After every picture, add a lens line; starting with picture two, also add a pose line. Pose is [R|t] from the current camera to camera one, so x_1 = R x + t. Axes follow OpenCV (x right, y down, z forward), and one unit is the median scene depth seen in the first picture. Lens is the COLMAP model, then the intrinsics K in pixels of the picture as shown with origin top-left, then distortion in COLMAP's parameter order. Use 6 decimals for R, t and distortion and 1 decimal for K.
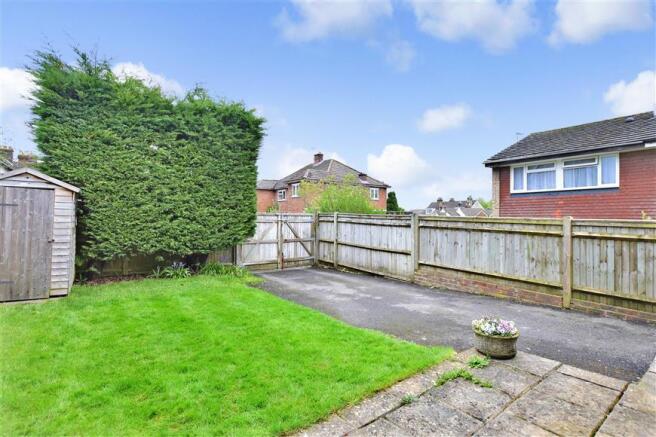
lens RADIAL K [[339.0, 0, 328.0], [0, 339.0, 218.5], [0, 0, 1]] dist [-0.027266, 0.001456]
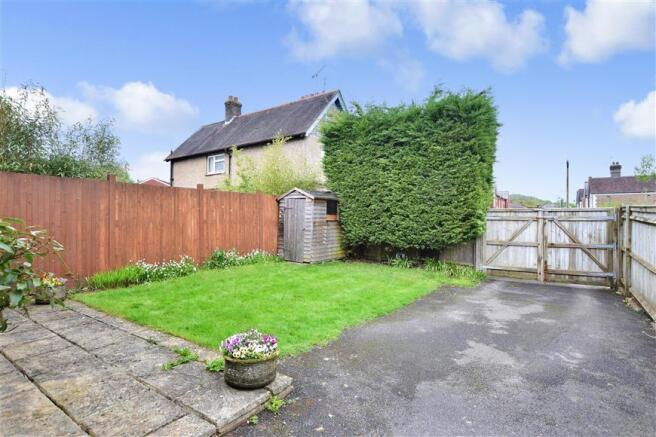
lens RADIAL K [[339.0, 0, 328.0], [0, 339.0, 218.5], [0, 0, 1]] dist [-0.027266, 0.001456]
pose [[0.291514, -0.004735, -0.956555, 0.563645], [-0.000563, 0.999987, -0.005121, 0.014720], [0.956566, 0.002031, 0.291508, 0.411291]]
